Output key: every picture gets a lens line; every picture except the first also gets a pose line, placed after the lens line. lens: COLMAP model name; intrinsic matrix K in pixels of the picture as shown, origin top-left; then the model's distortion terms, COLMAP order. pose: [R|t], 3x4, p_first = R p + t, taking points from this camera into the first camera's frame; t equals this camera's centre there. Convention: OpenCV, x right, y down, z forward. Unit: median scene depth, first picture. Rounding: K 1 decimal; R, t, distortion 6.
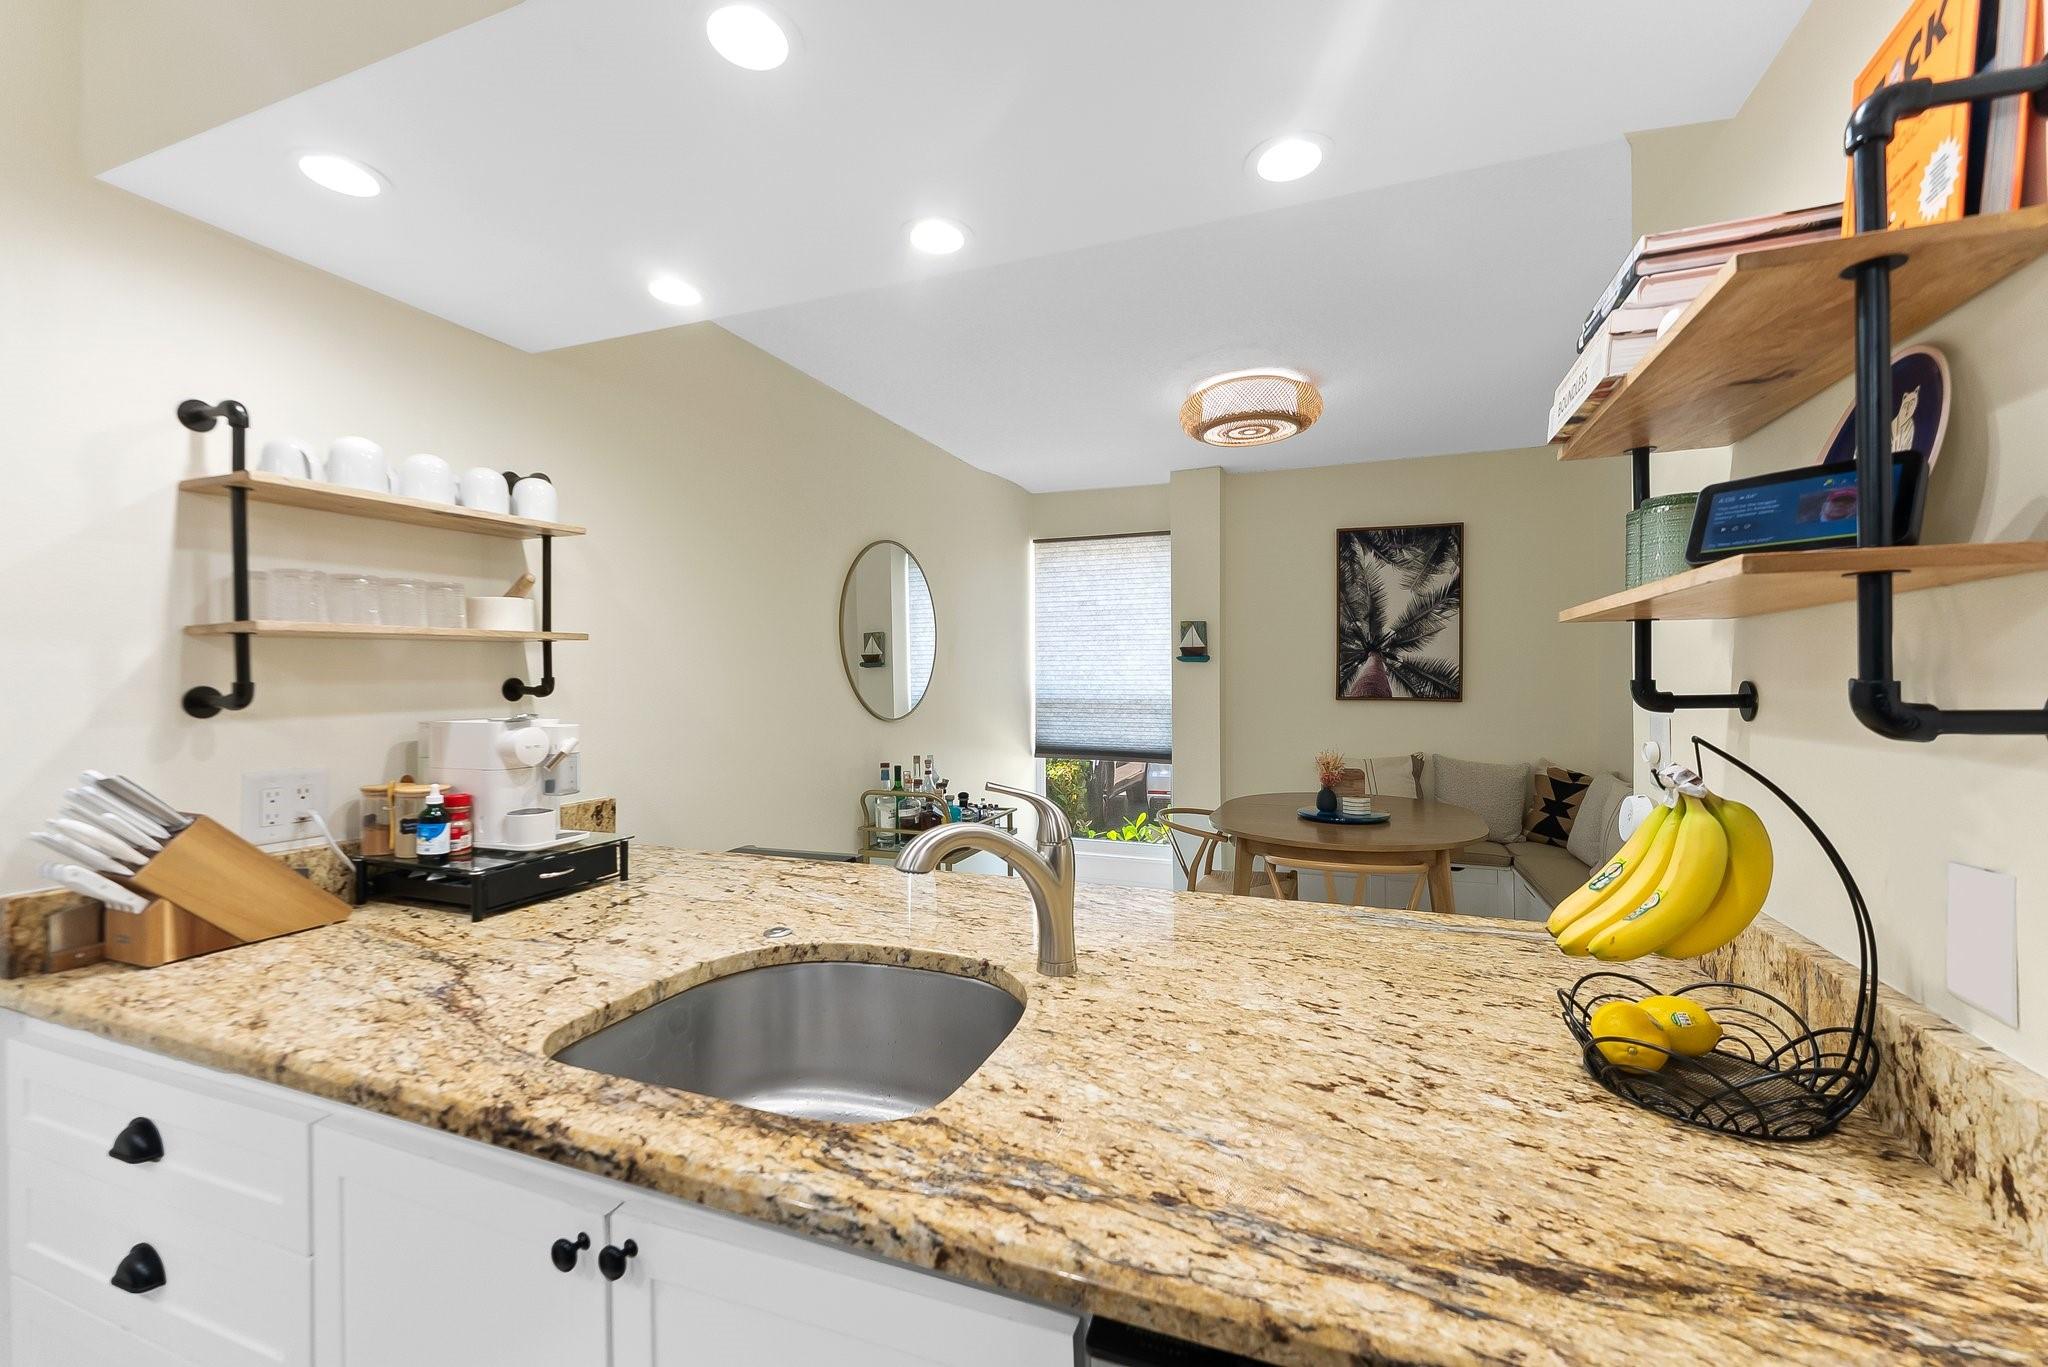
lens RADIAL K [[832.2, 0, 1027.1], [0, 832.2, 673.2], [0, 0, 1]] dist [0.000559, 0.000797]
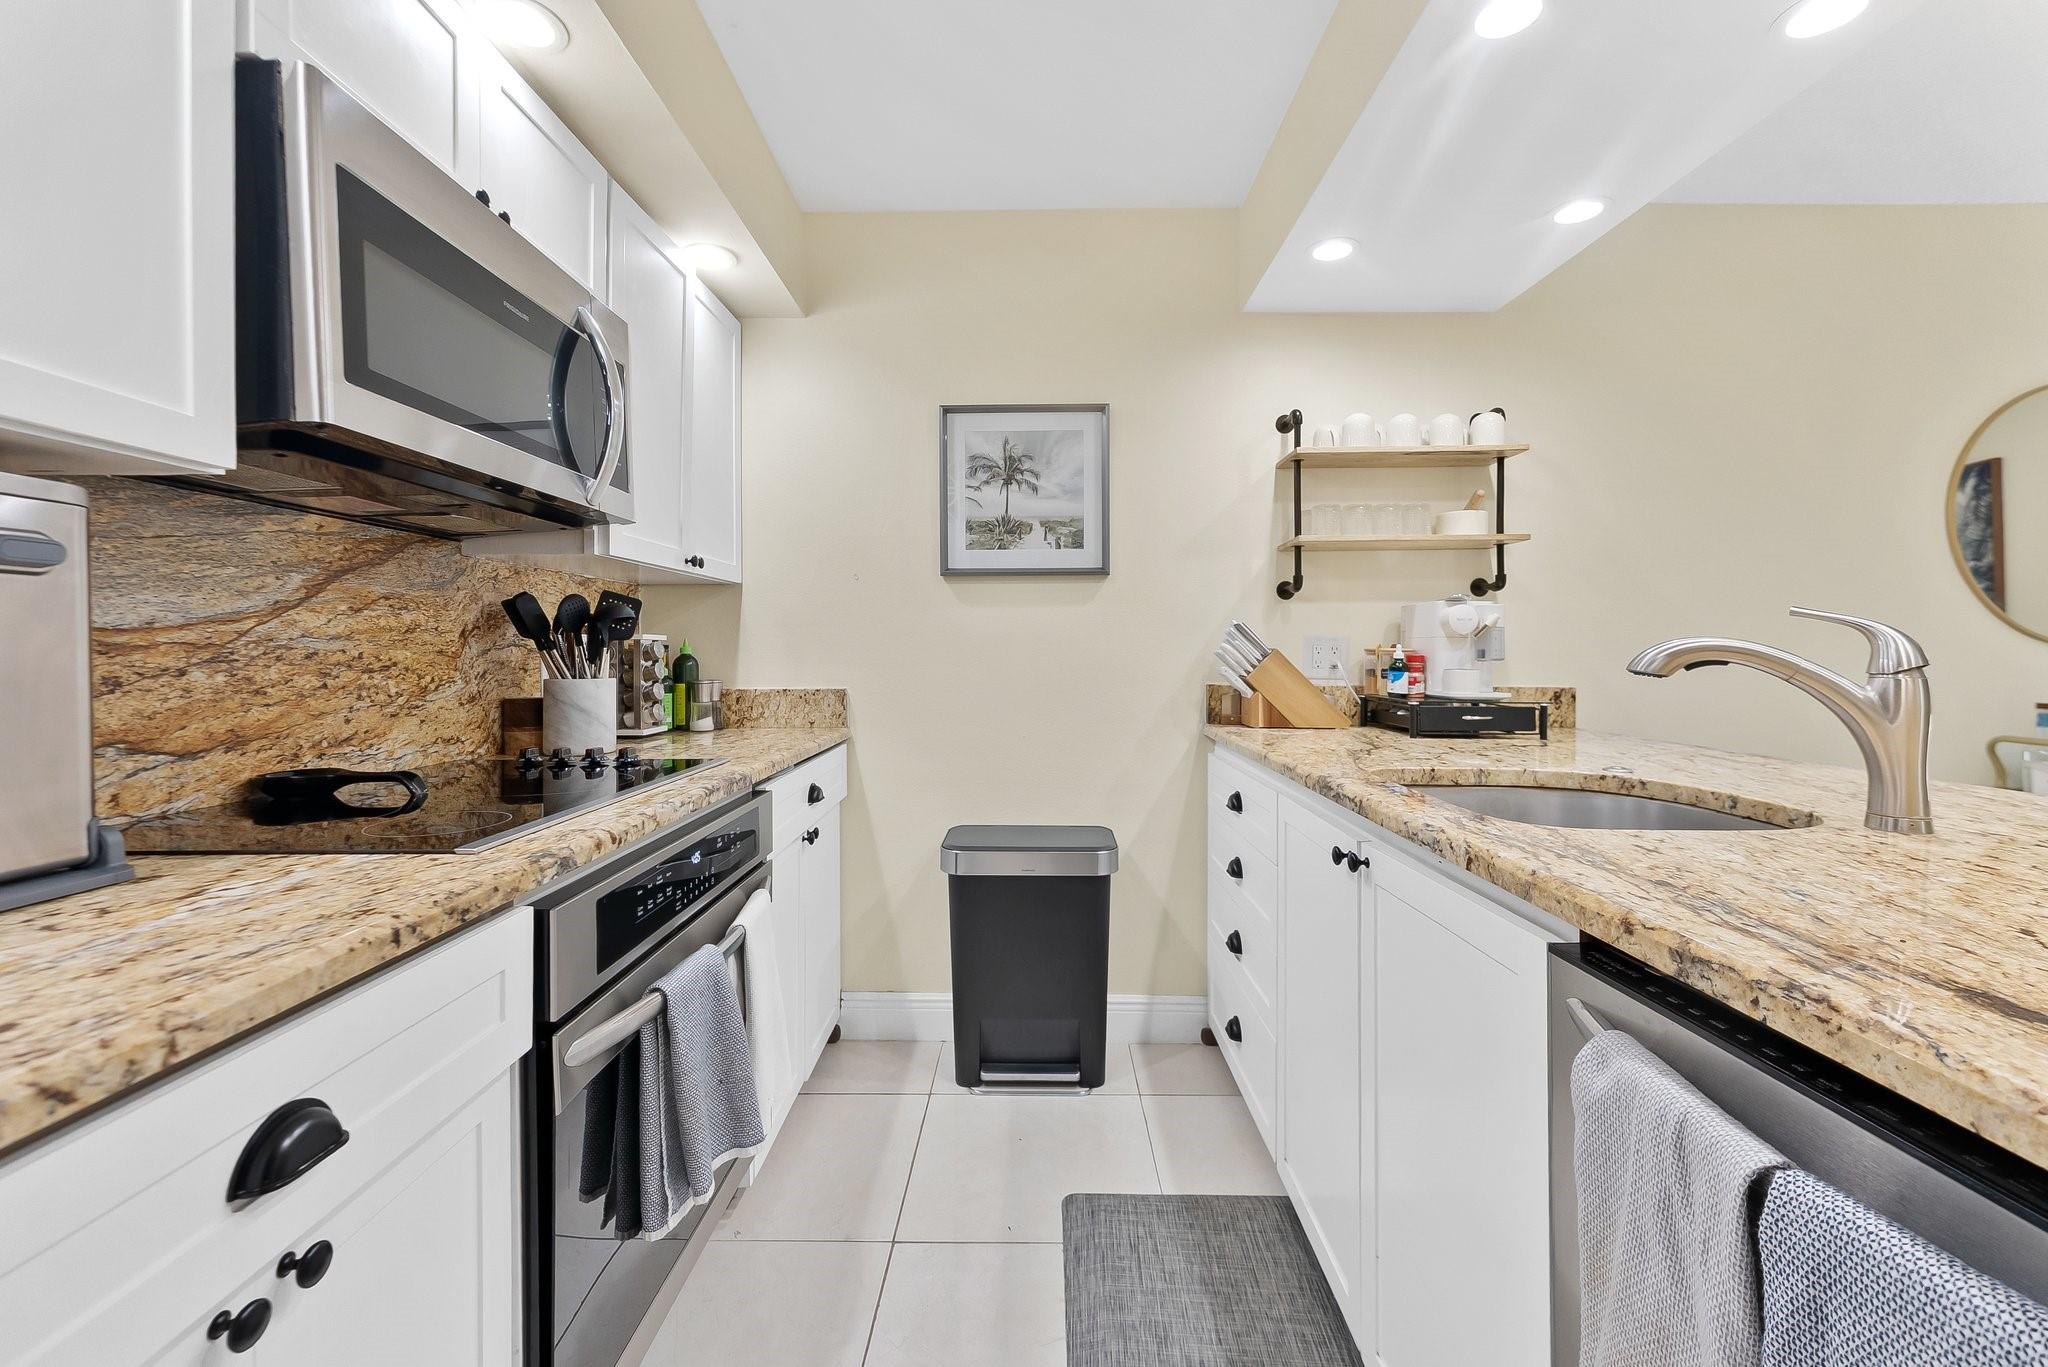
lens RADIAL K [[832.2, 0, 1018.0], [0, 832.2, 650.3], [0, 0, 1]] dist [0.000559, 0.000797]
pose [[0.337405, 0.011051, -0.941295, 0.470398], [-0.008589, 0.999926, 0.008661, 0.157522], [0.941321, 0.005163, 0.337474, -0.106027]]
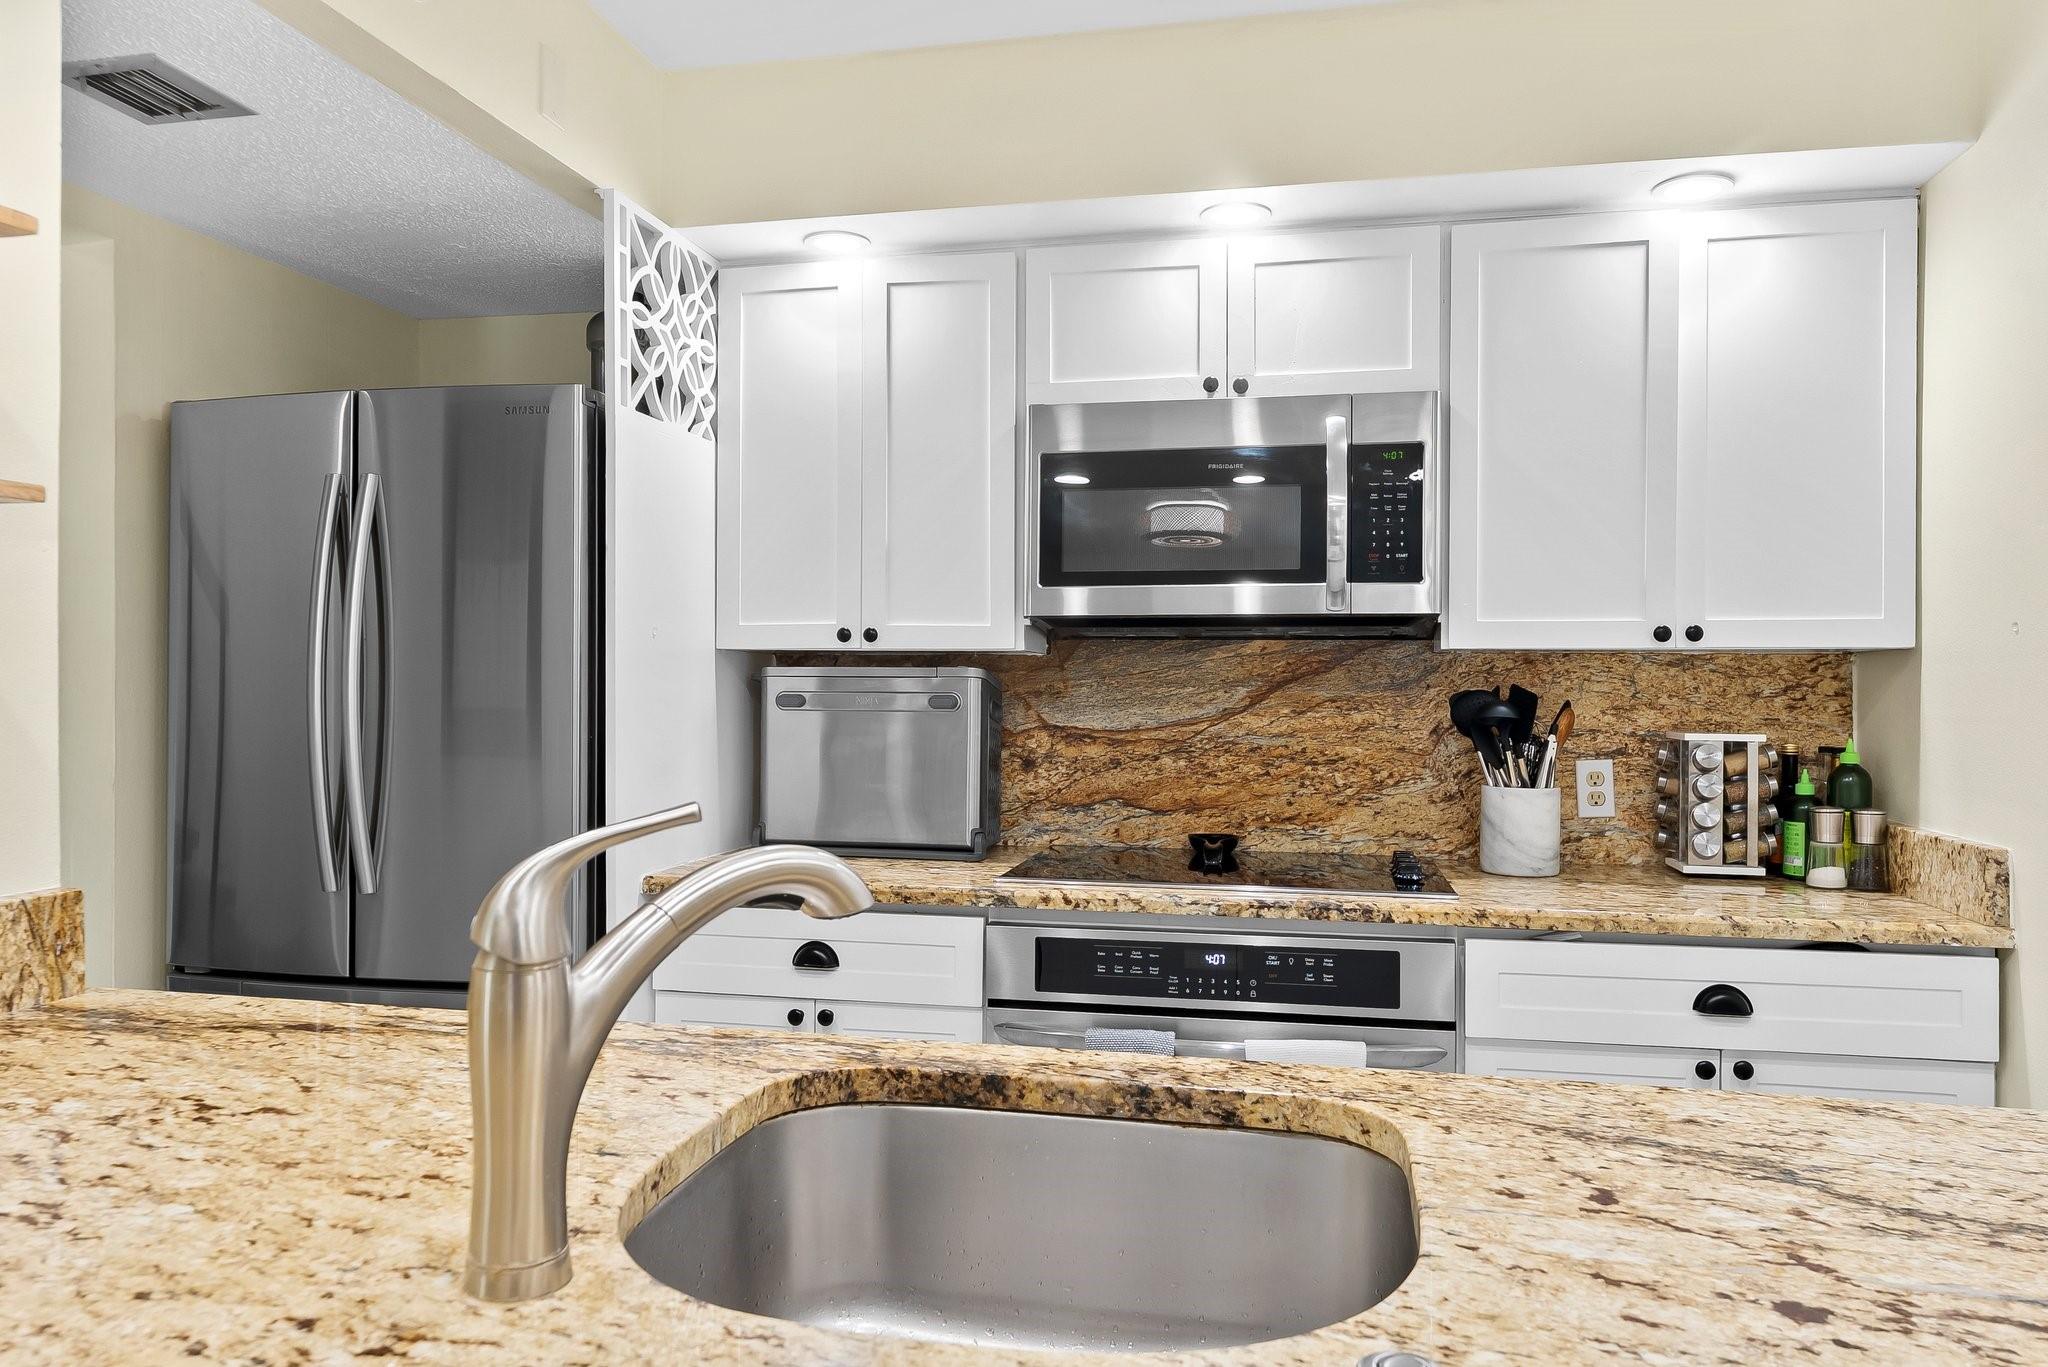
lens RADIAL K [[1355.2, 0, 1040.9], [0, 1355.2, 685.7], [0, 0, 1]] dist [-0.001996, -0.002055]
pose [[-0.985890, 0.004615, -0.167331, -0.092744], [0.003261, 0.999960, 0.008364, 0.059129], [0.167362, 0.007700, -0.985865, 1.502944]]
